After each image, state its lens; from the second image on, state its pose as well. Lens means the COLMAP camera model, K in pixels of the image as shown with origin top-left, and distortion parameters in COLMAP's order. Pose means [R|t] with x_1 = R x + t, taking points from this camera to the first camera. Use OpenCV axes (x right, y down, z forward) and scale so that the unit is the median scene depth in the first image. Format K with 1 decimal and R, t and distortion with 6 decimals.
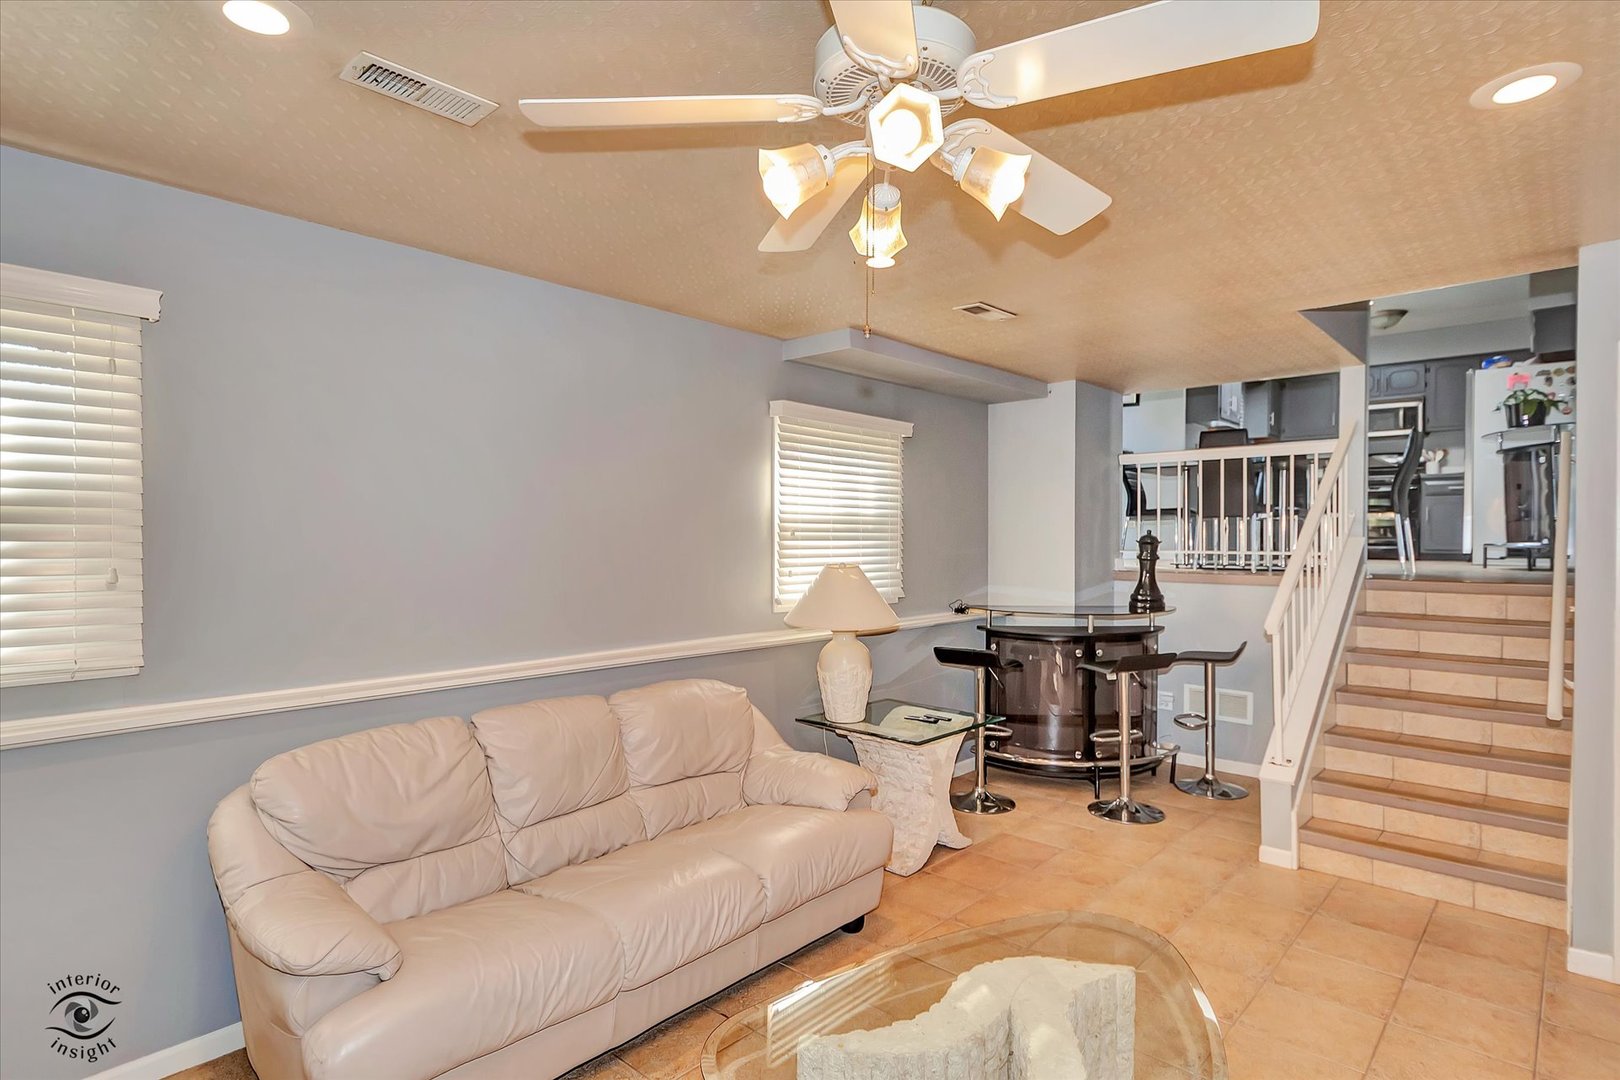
lens RADIAL K [[859.7, 0, 810.0], [0, 859.7, 540.0], [0, 0, 1]] dist [-0.001900, 0.000118]
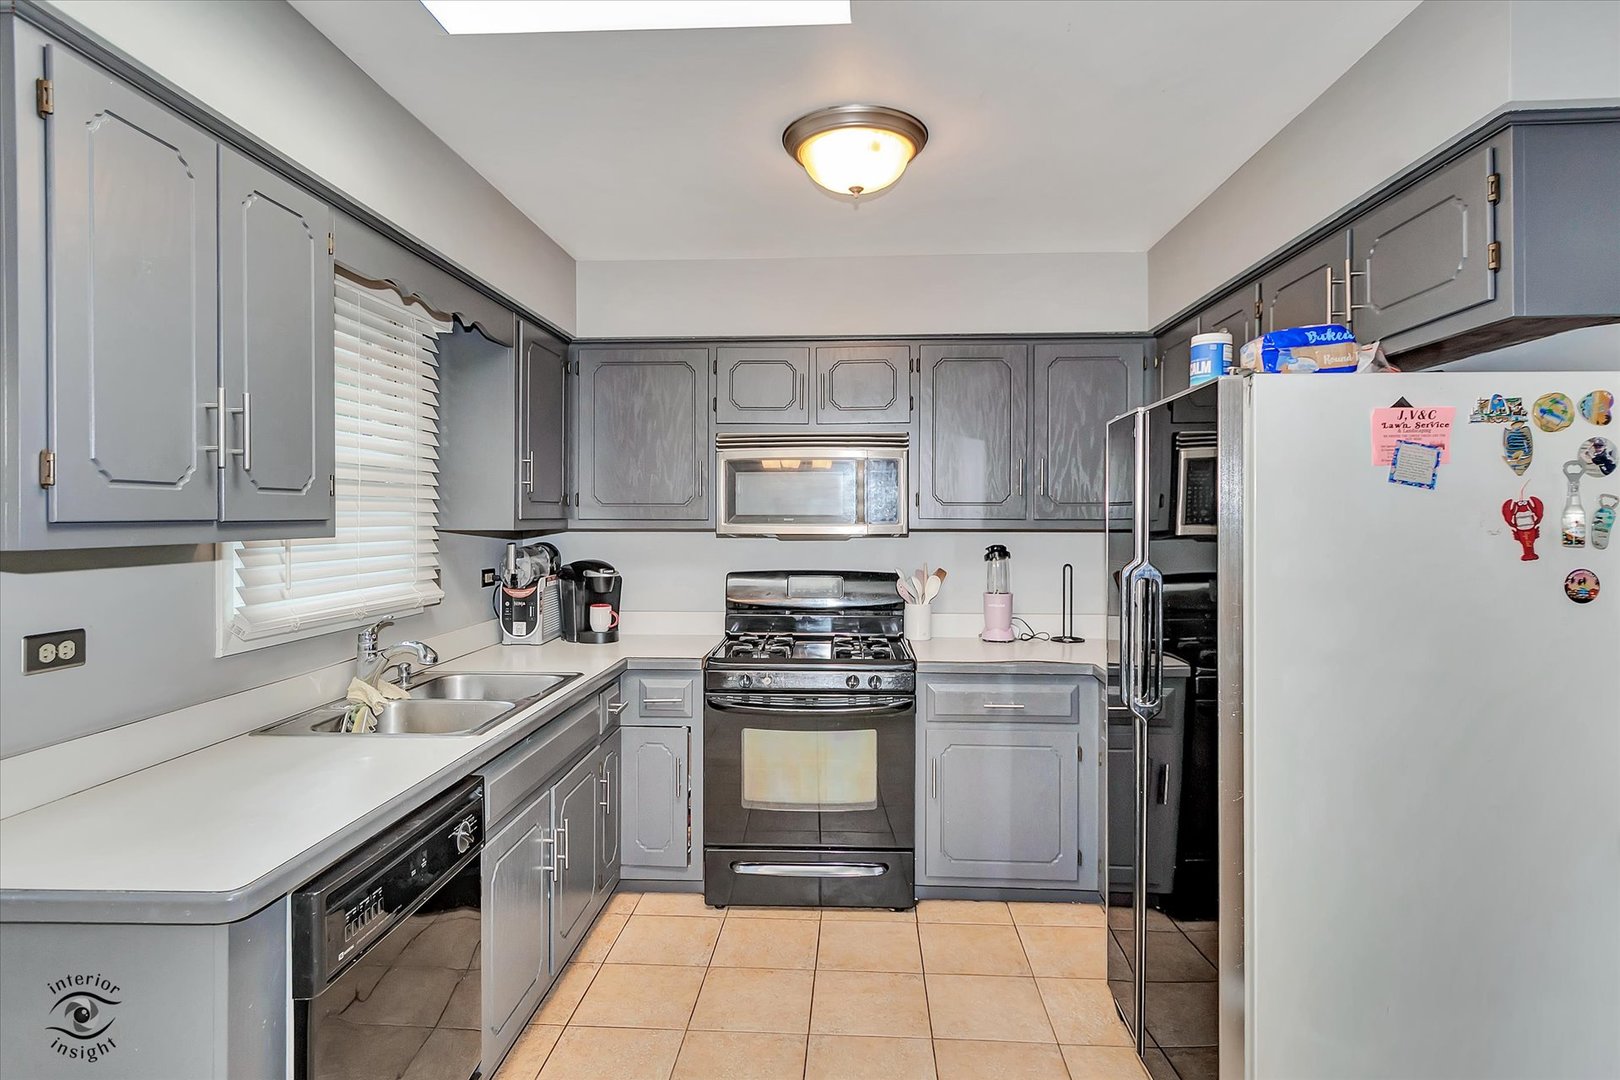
lens RADIAL K [[857.5, 0, 809.1], [0, 857.5, 525.1], [0, 0, 1]] dist [0.002526, -0.000076]
pose [[0.776661, -0.000097, 0.629918, 0.453550], [-0.004591, 0.999973, 0.005813, -0.131364], [-0.629902, -0.007407, 0.776640, 0.749063]]
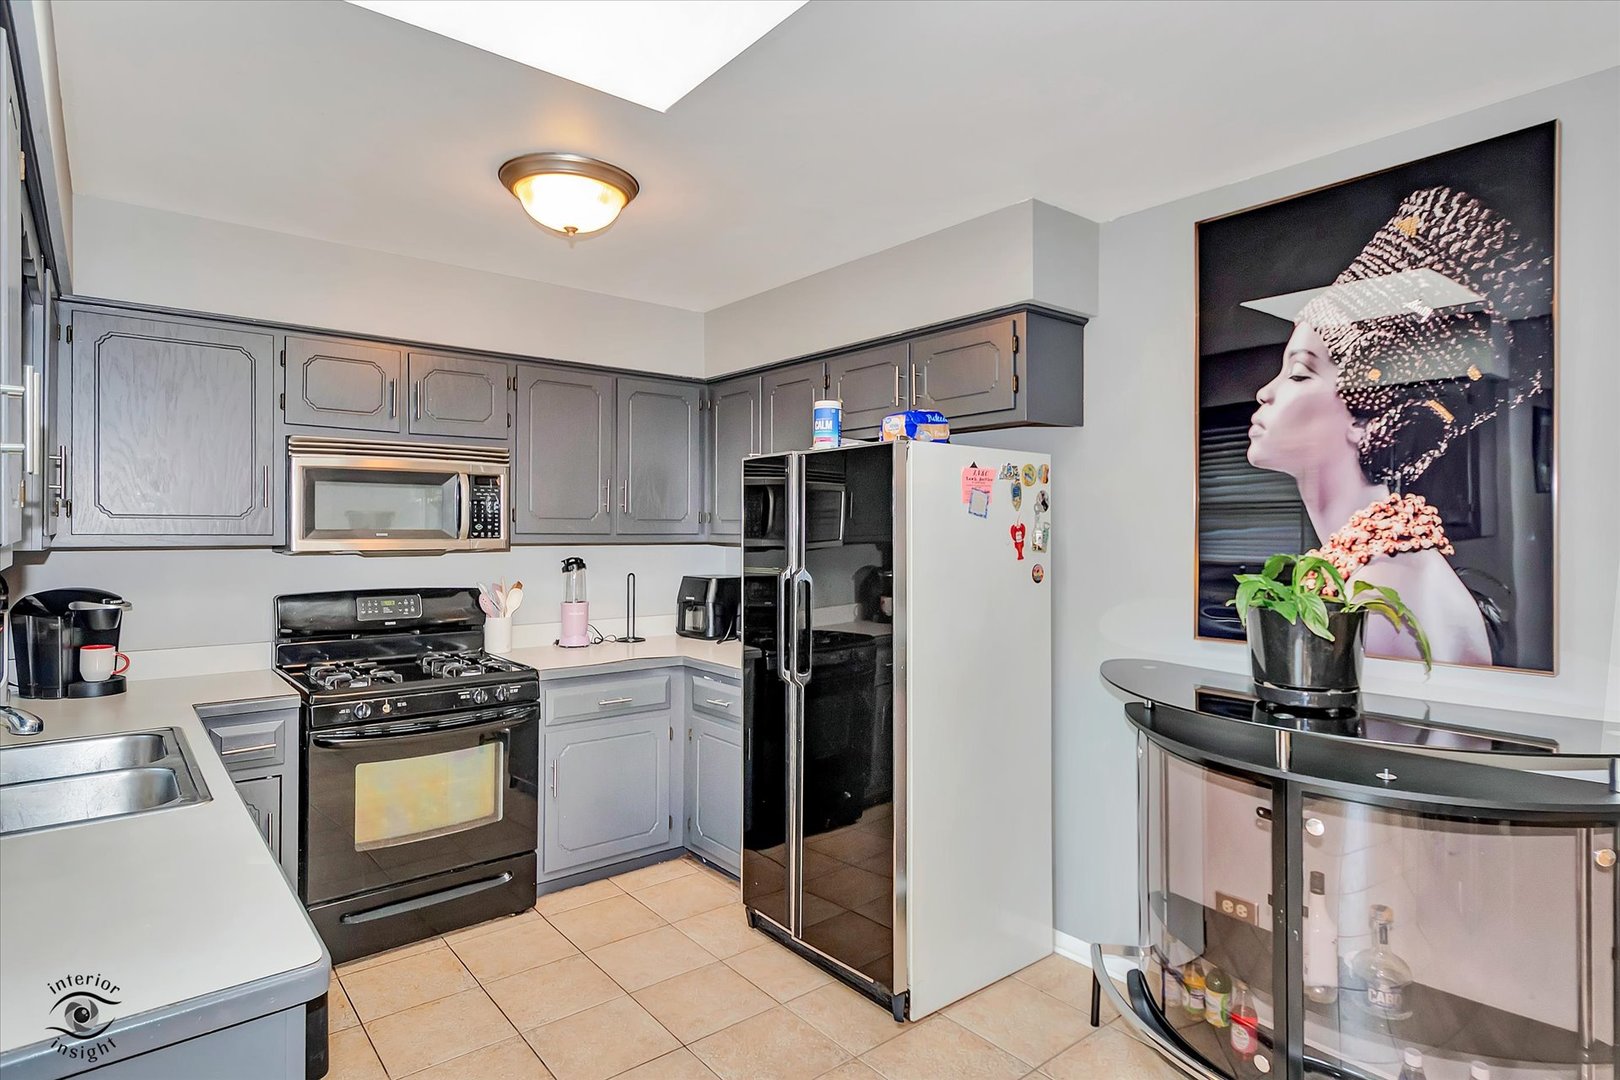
lens RADIAL K [[859.7, 0, 810.0], [0, 859.7, 540.0], [0, 0, 1]] dist [-0.001900, 0.000118]
pose [[0.148278, -0.007304, 0.988919, 0.362630], [-0.004458, 0.999958, 0.008054, -0.133007], [-0.988936, -0.005603, 0.148239, 0.823966]]
